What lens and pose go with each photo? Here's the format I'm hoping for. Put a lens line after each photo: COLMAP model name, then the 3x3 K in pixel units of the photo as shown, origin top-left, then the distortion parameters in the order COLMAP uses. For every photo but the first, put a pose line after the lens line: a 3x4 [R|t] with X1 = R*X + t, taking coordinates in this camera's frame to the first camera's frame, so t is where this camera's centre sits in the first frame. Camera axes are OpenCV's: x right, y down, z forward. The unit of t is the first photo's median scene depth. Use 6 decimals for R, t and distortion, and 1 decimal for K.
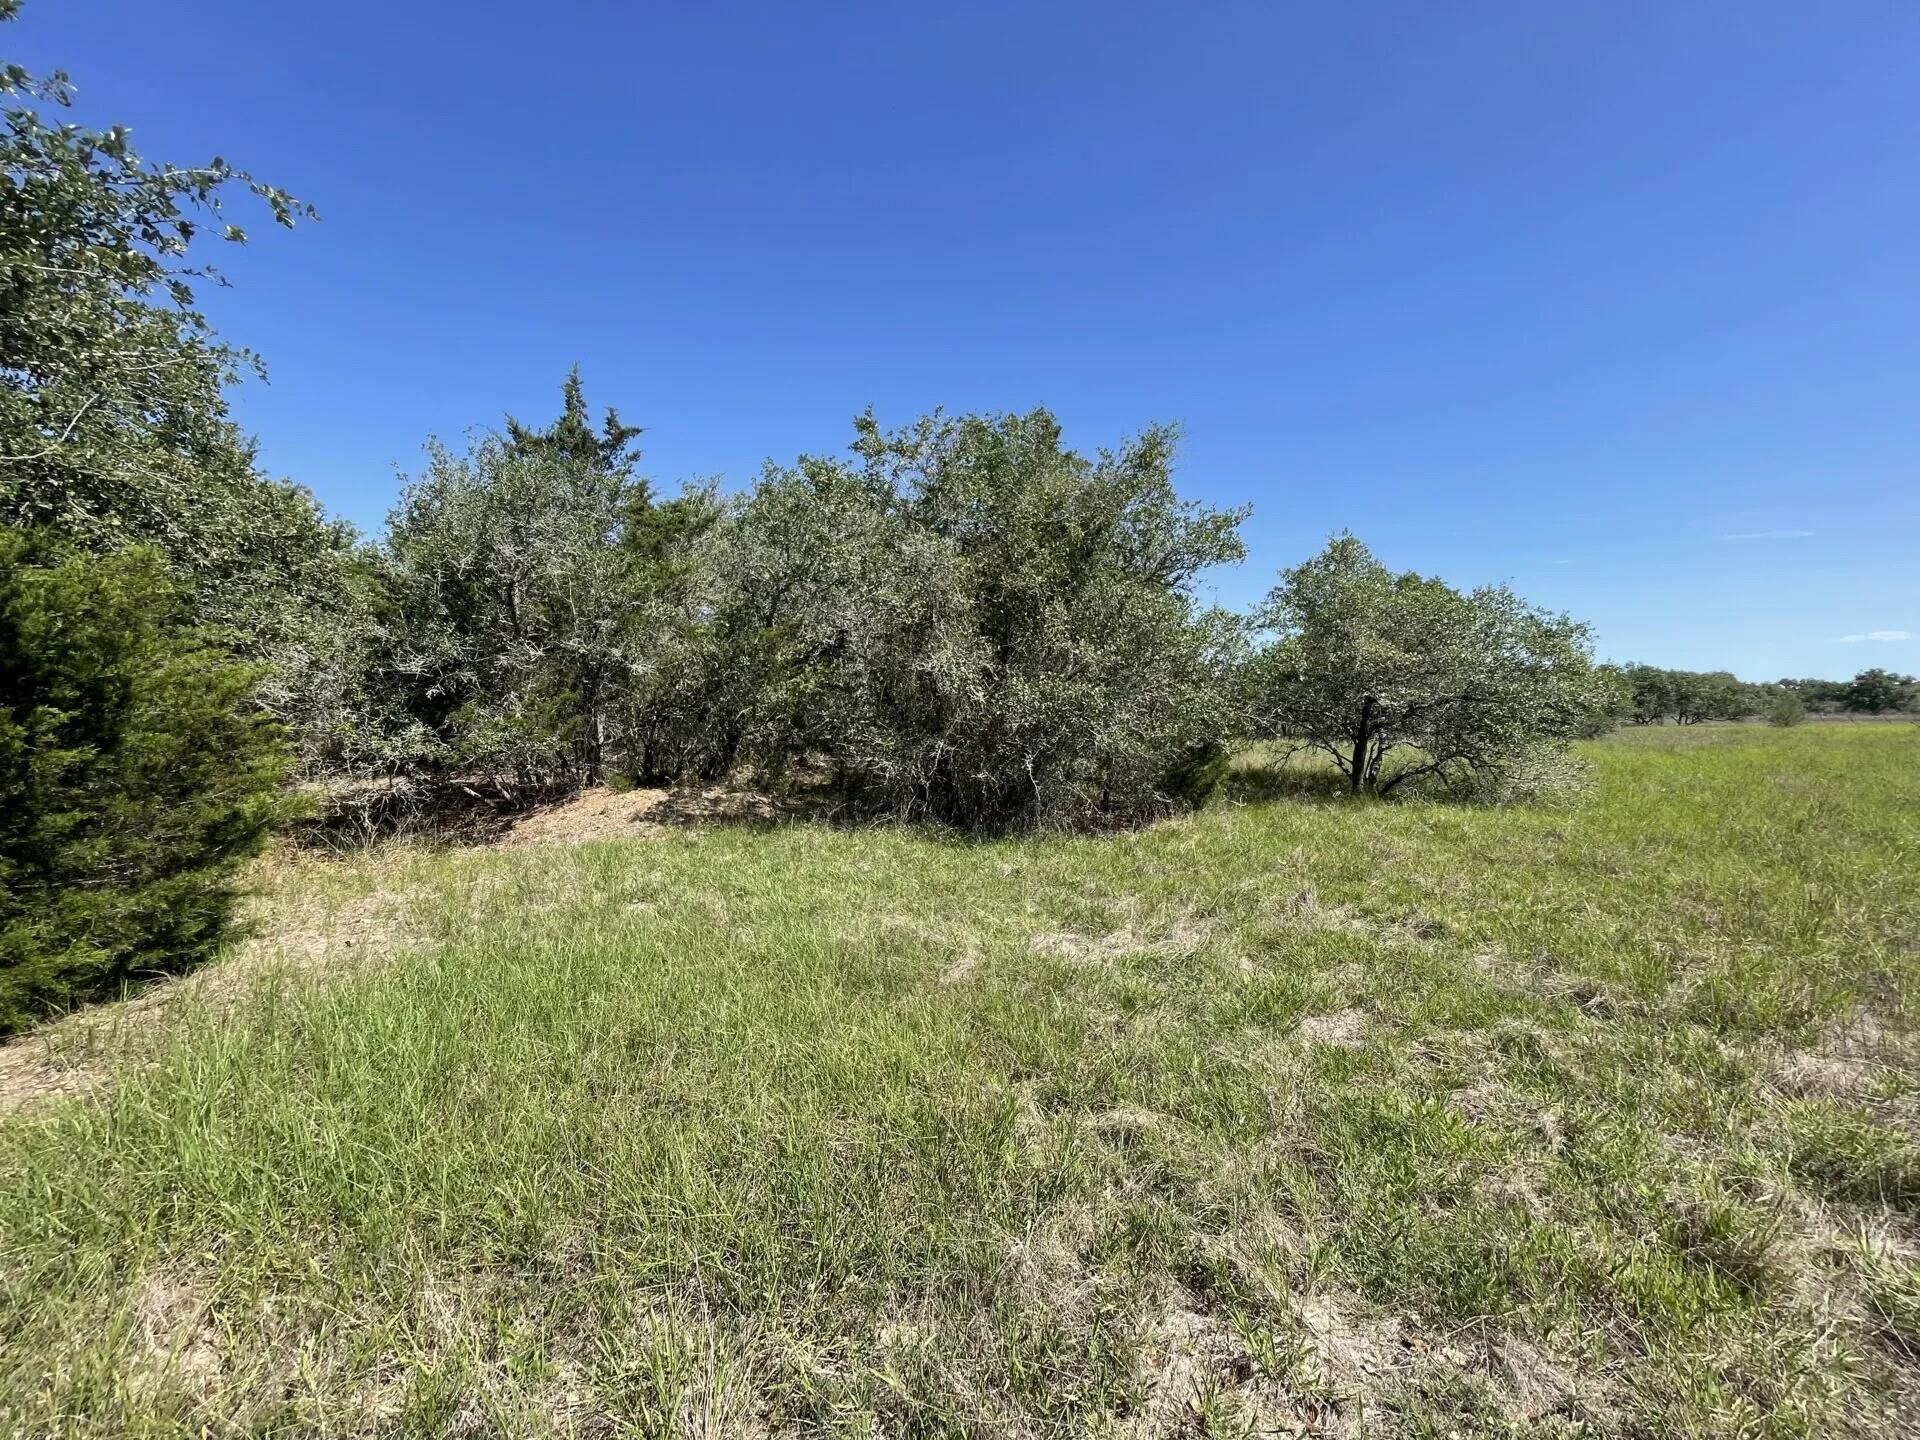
lens RADIAL K [[776.0, 0, 960.1], [0, 776.0, 714.6], [0, 0, 1]] dist [-0.000325, -0.001423]
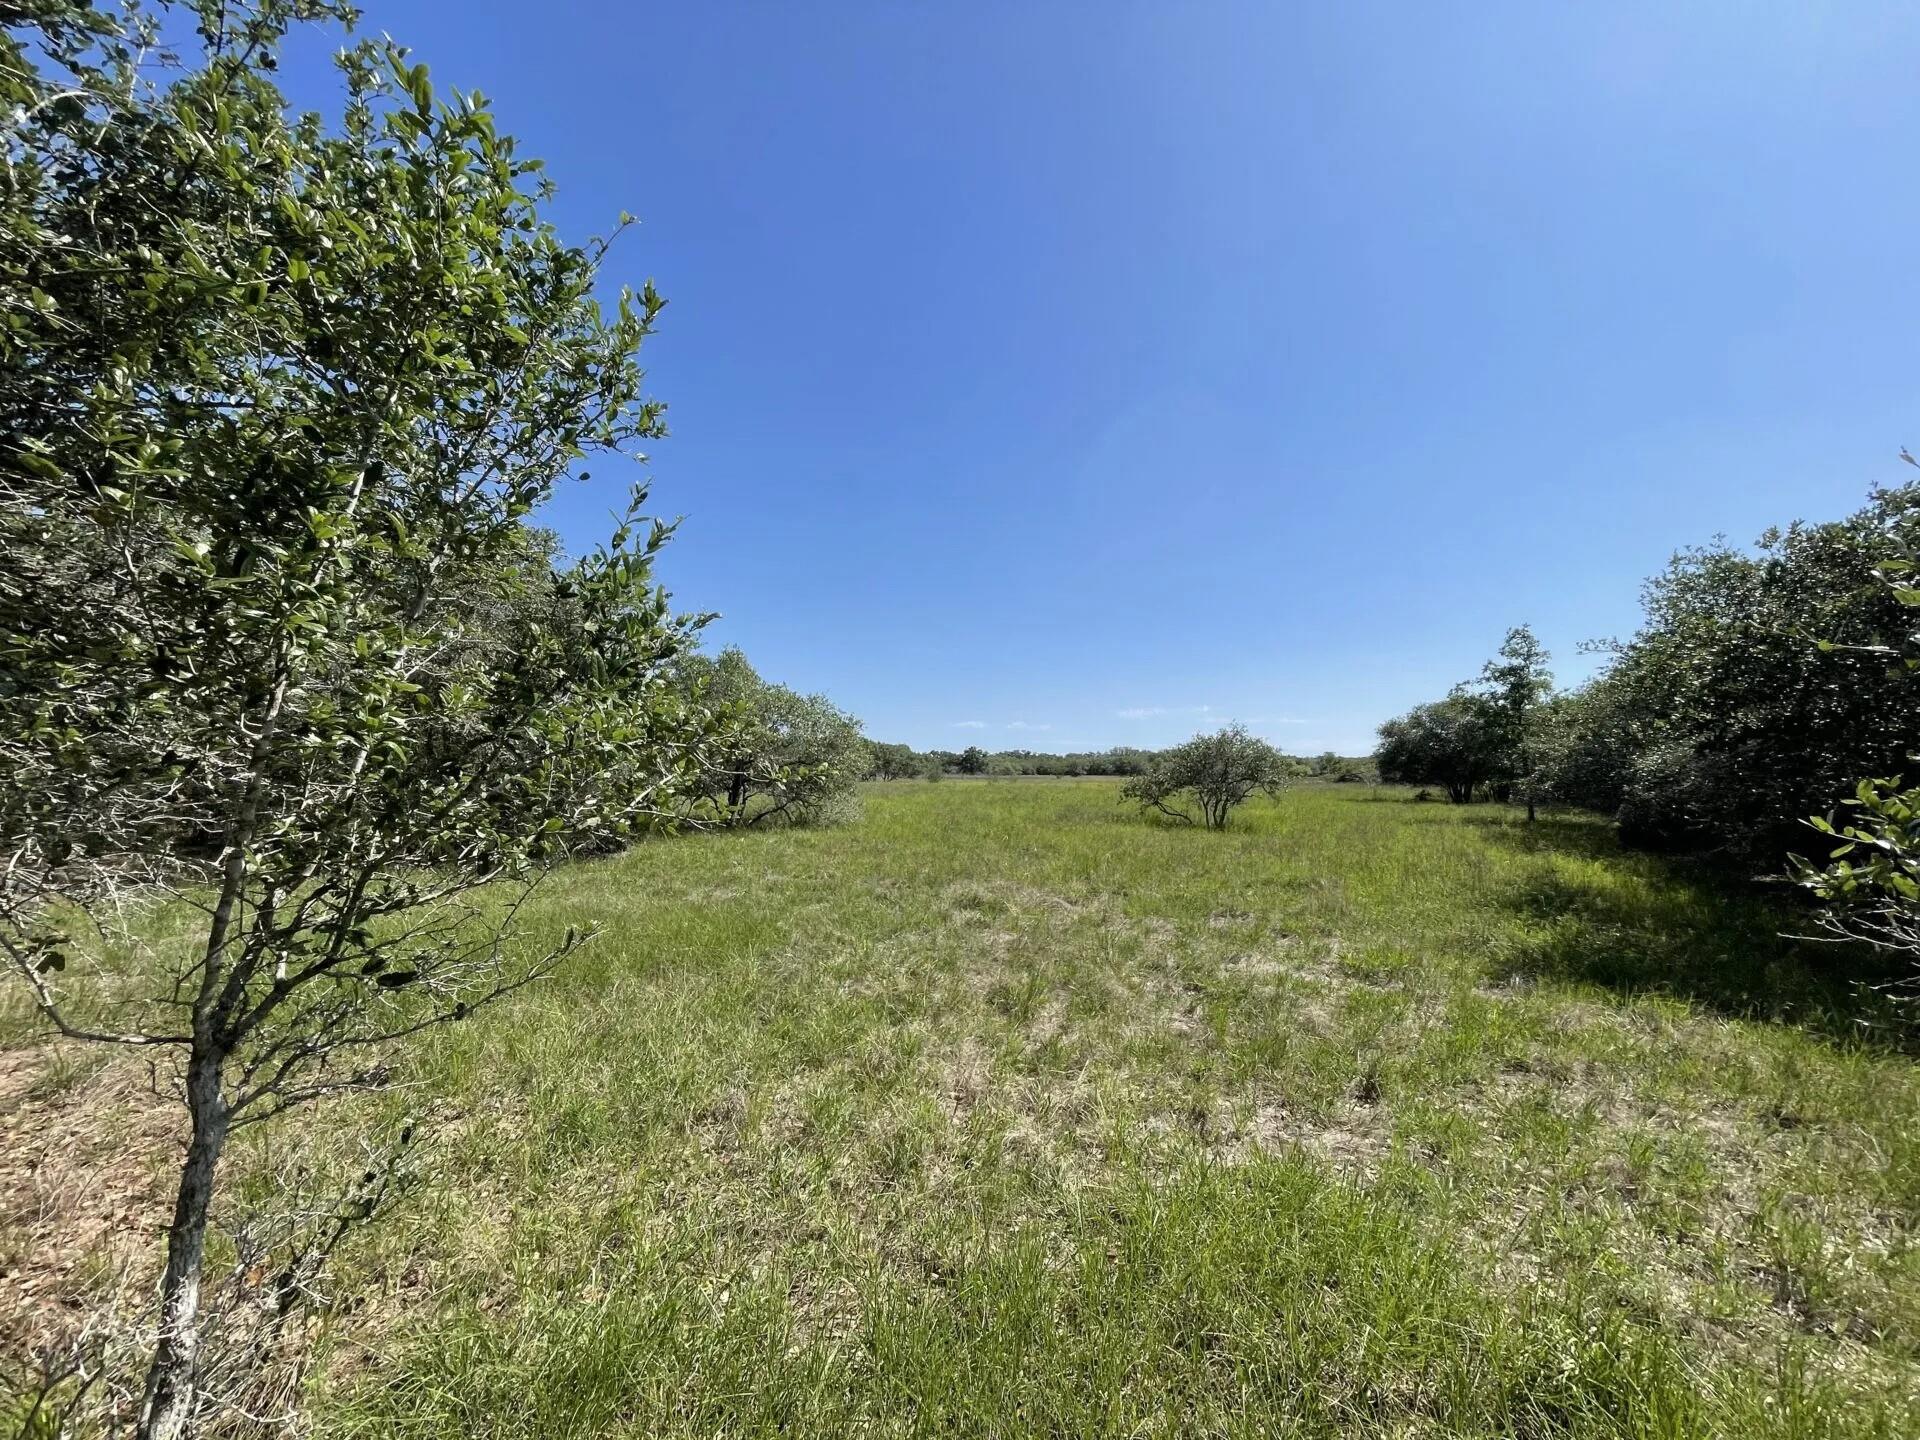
lens RADIAL K [[776.0, 0, 960.4], [0, 776.0, 720.2], [0, 0, 1]] dist [-0.000325, -0.001423]
pose [[0.657271, 0.059670, 0.751288, -0.077792], [-0.010234, 0.997476, -0.070269, 0.000049], [-0.753585, 0.038497, 0.656222, -0.066493]]
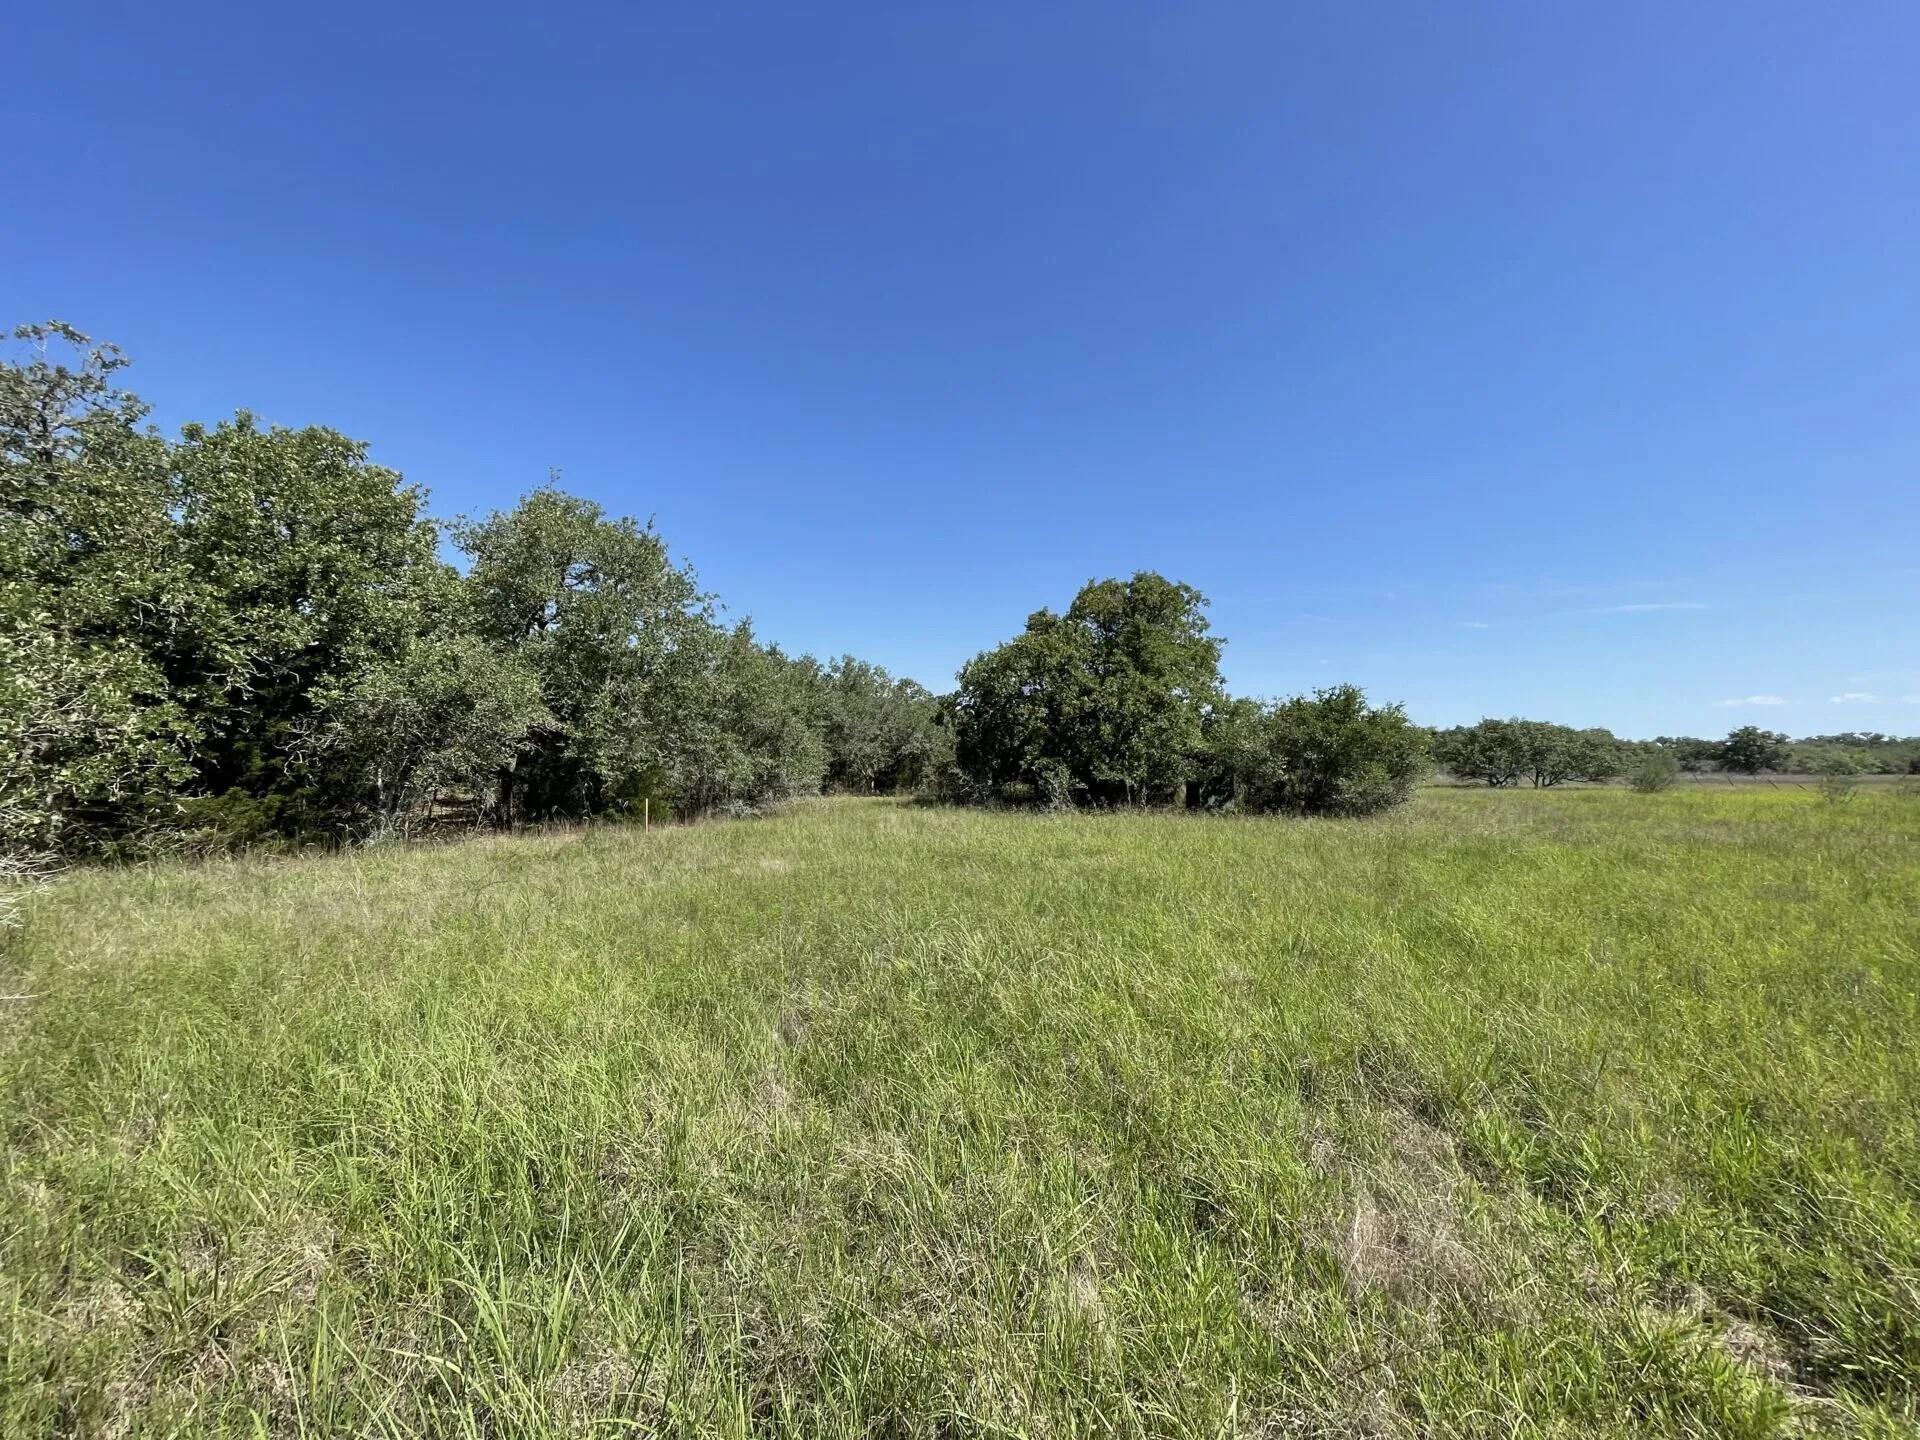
lens RADIAL K [[776.0, 0, 951.5], [0, 776.0, 720.2], [0, 0, 1]] dist [-0.000325, -0.001423]
pose [[0.997285, 0.014360, 0.072229, 0.251905], [-0.010147, 0.998243, -0.058371, -0.002560], [-0.072940, 0.057480, 0.995679, 0.224530]]
